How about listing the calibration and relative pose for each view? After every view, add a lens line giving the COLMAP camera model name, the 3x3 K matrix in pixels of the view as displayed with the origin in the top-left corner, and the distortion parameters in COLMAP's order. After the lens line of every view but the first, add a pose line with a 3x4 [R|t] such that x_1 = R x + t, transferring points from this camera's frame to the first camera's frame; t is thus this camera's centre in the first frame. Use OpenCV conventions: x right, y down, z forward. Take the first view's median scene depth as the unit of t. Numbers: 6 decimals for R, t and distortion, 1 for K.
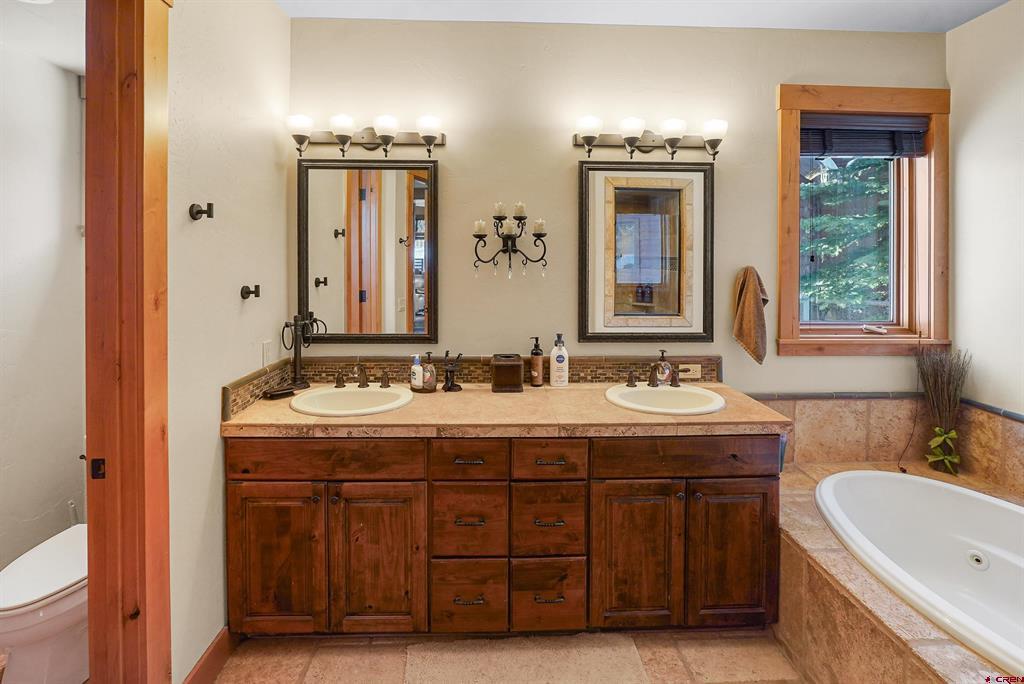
lens RADIAL K [[458.9, 0, 514.4], [0, 458.9, 267.2], [0, 0, 1]] dist [-0.009855, 0.000733]
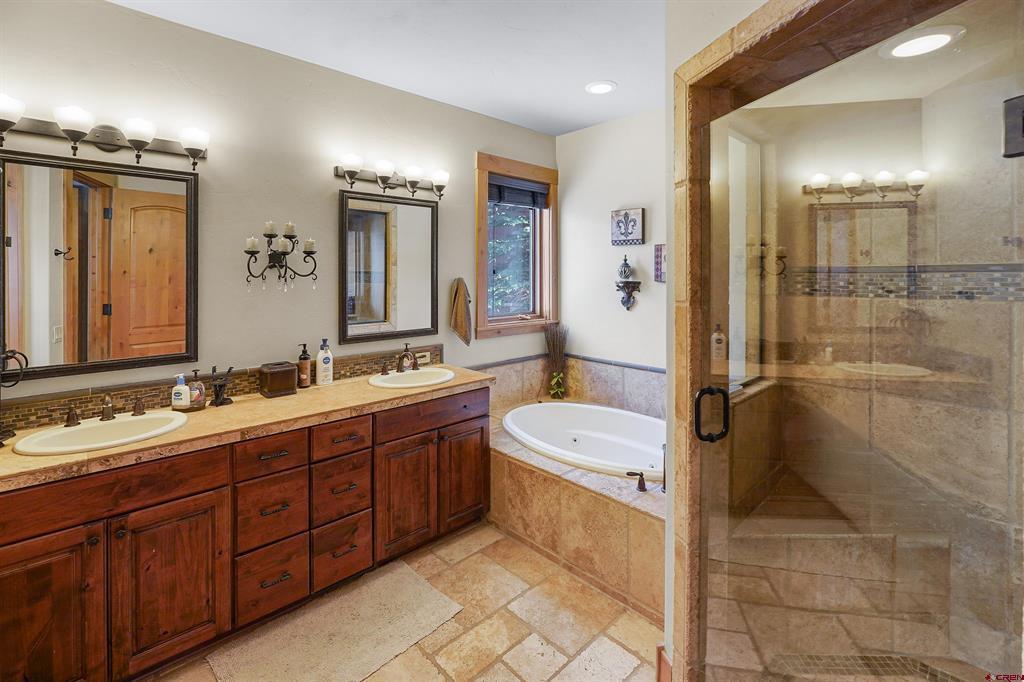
lens RADIAL K [[465.0, 0, 514.5], [0, 465.0, 294.4], [0, 0, 1]] dist [0.000727, 0.000572]
pose [[0.747500, -0.037513, 0.663202, -0.357615], [0.018985, 0.999203, 0.035120, 0.002827], [-0.663990, -0.013662, 0.747616, -0.207500]]
